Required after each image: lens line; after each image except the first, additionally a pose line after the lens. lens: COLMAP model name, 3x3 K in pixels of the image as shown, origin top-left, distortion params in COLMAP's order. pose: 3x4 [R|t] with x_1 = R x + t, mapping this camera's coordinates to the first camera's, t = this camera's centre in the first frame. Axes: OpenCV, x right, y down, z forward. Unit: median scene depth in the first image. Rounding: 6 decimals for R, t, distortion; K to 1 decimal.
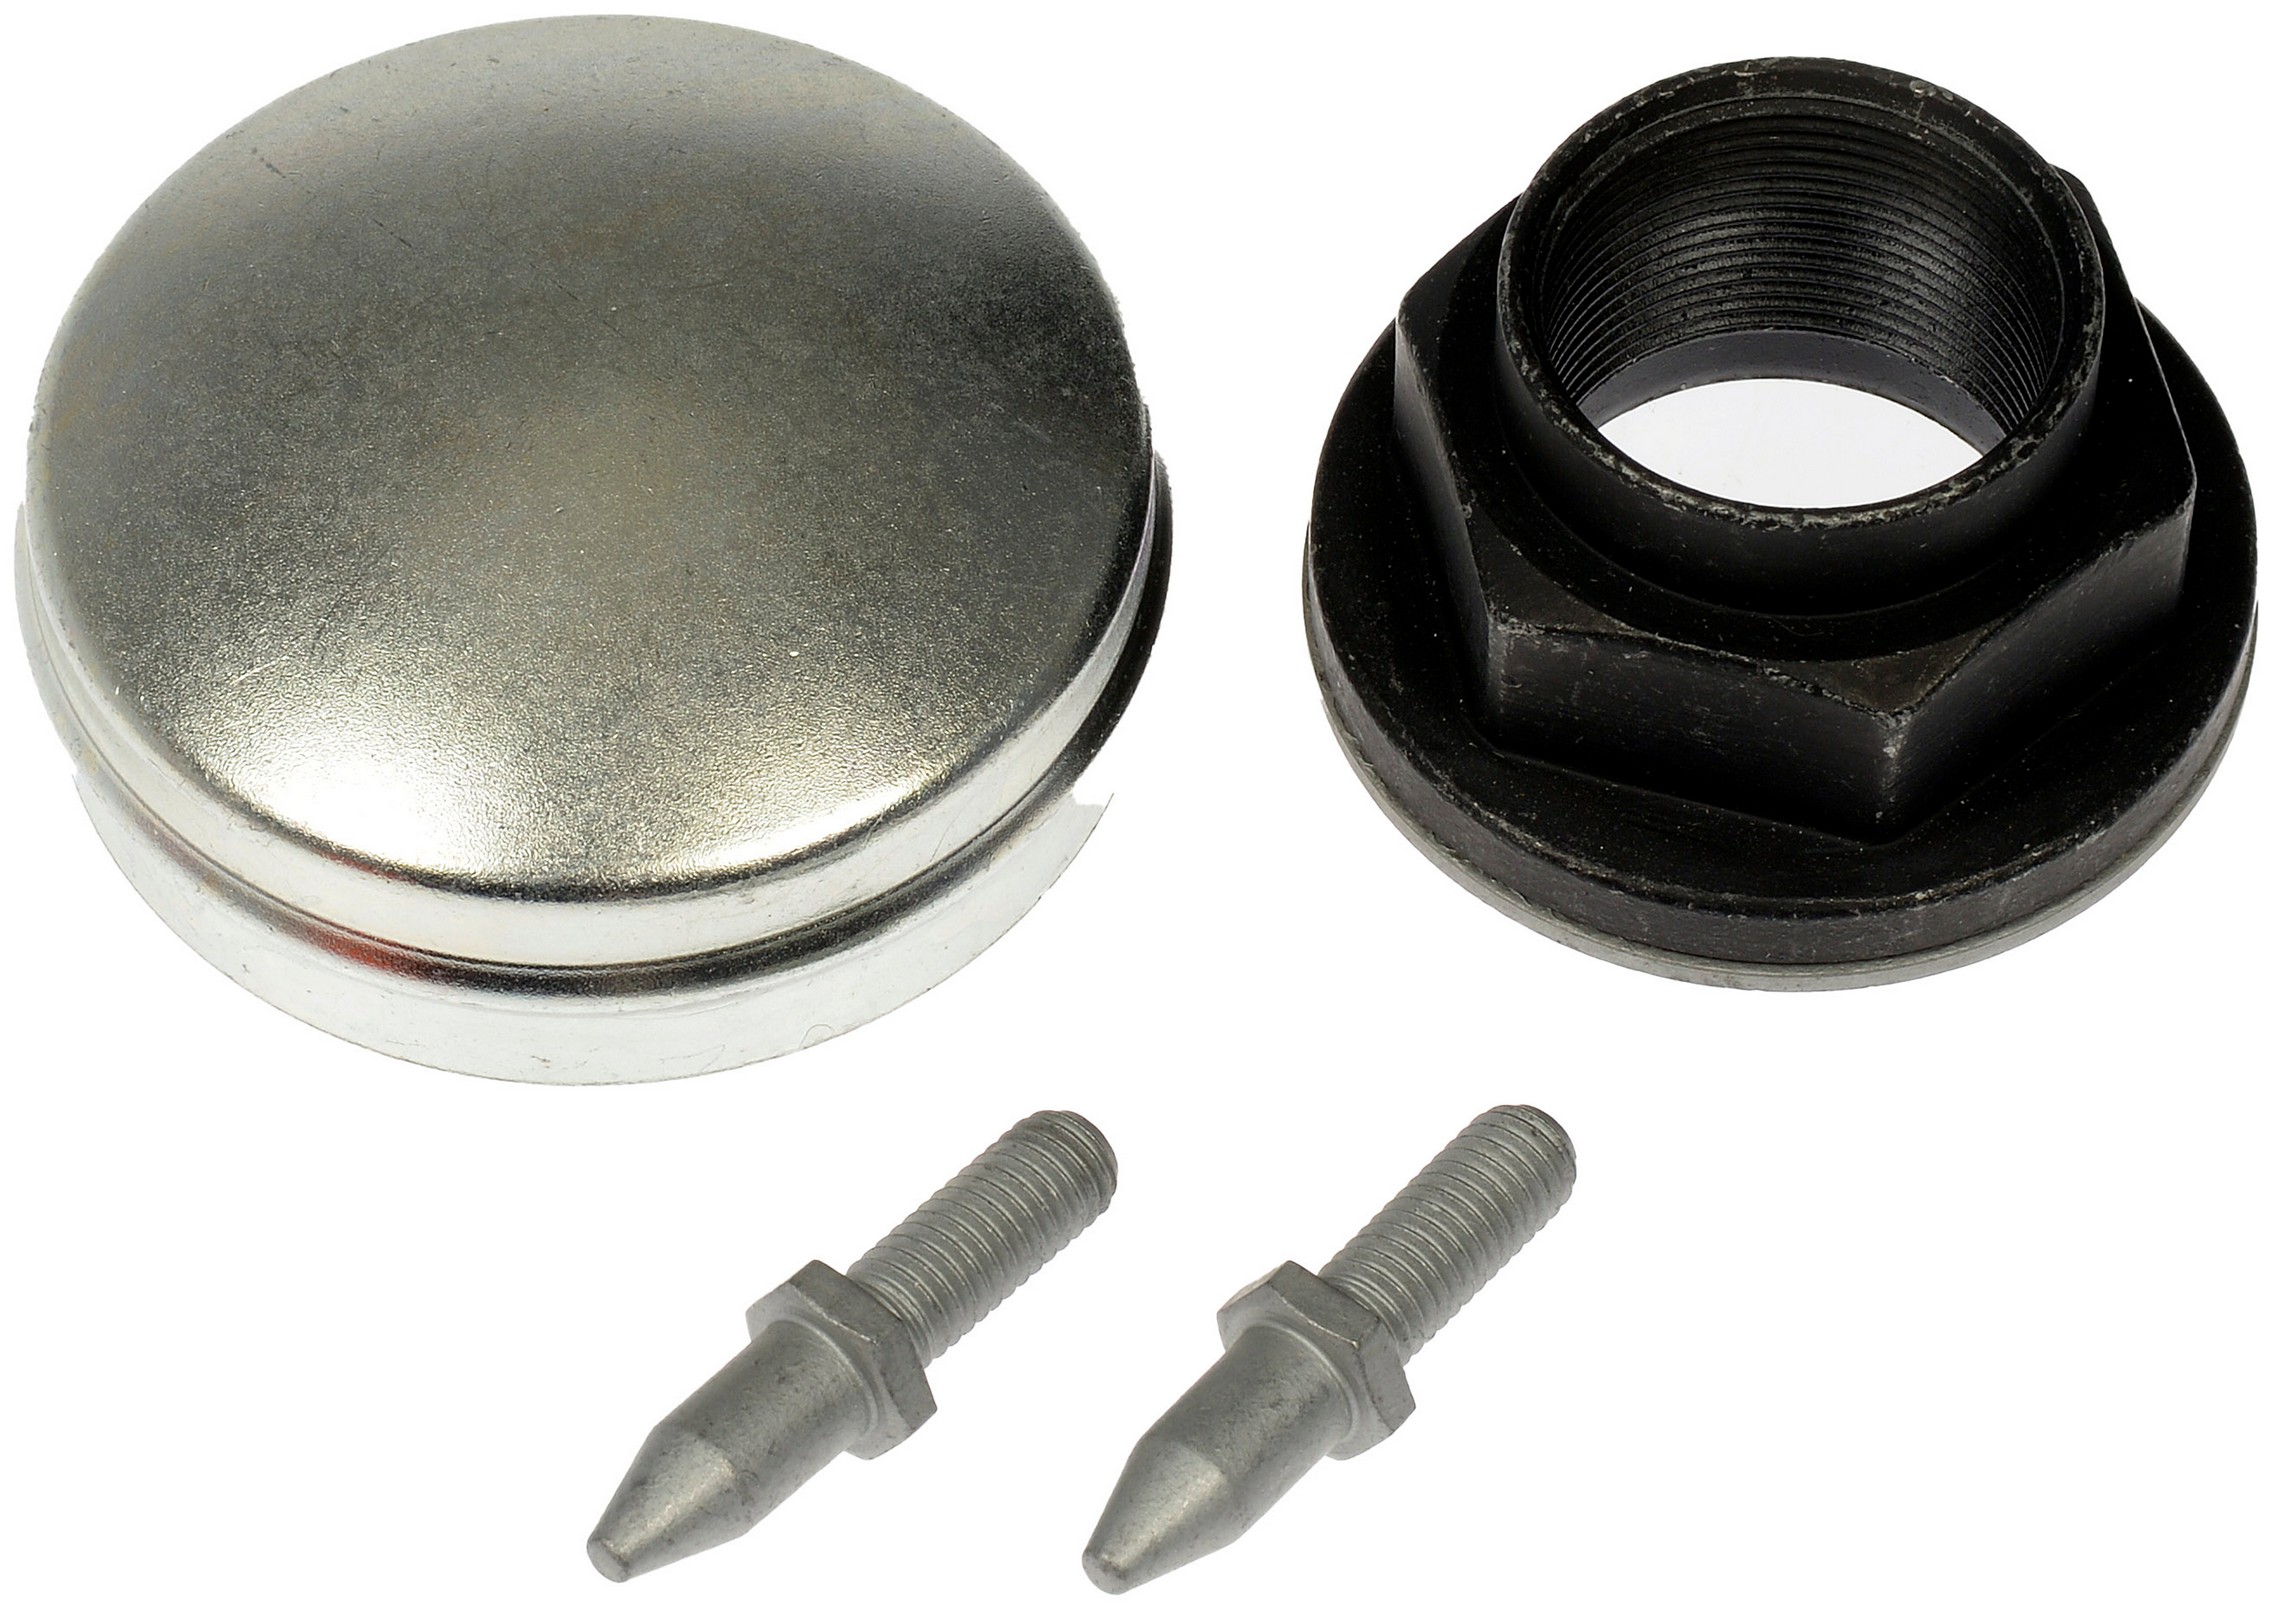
lens RADIAL K [[8623.8, 0, 1137.4], [0, 8623.8, 804.4], [0, 0, 1]] dist [-0.119742, 0.000000]
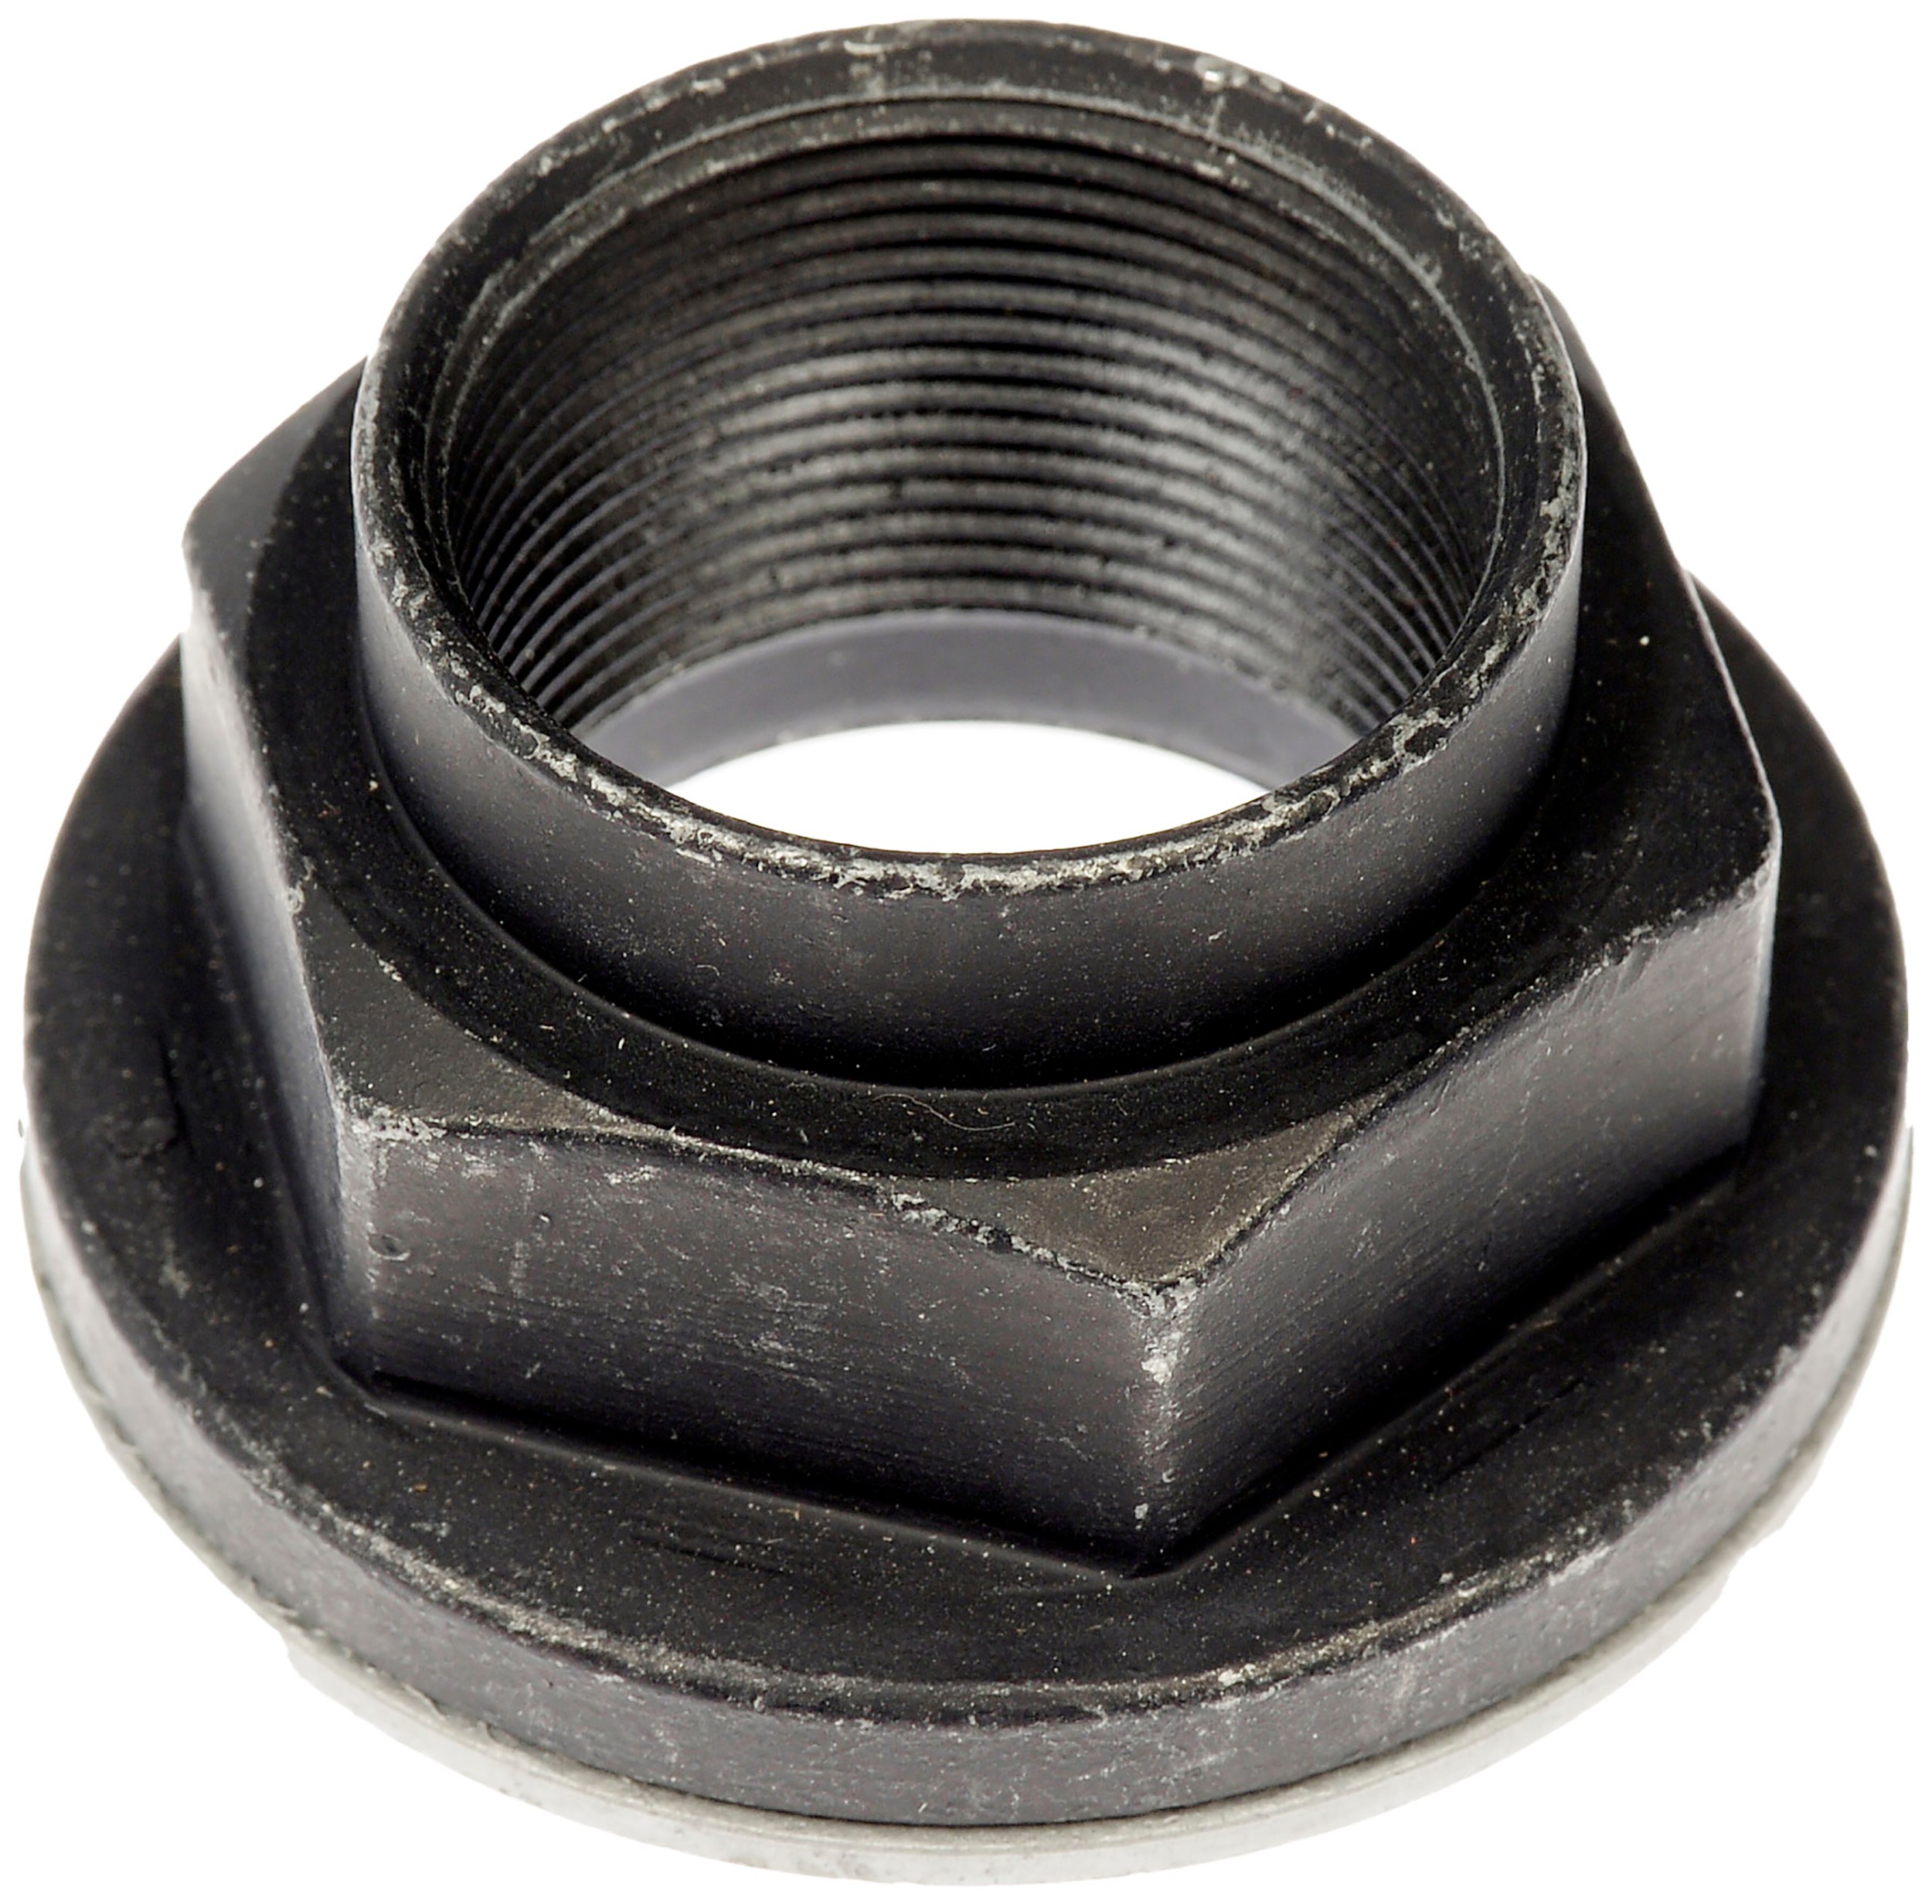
lens RADIAL K [[11609.1, 0, 964.9], [0, 11609.1, 952.8], [0, 0, 1]] dist [-0.461748, 0.000000]
pose [[0.999229, -0.006433, 0.038724, 0.050464], [0.010467, 0.994428, -0.104894, 0.038327], [-0.037834, 0.105219, 0.993729, 0.341343]]
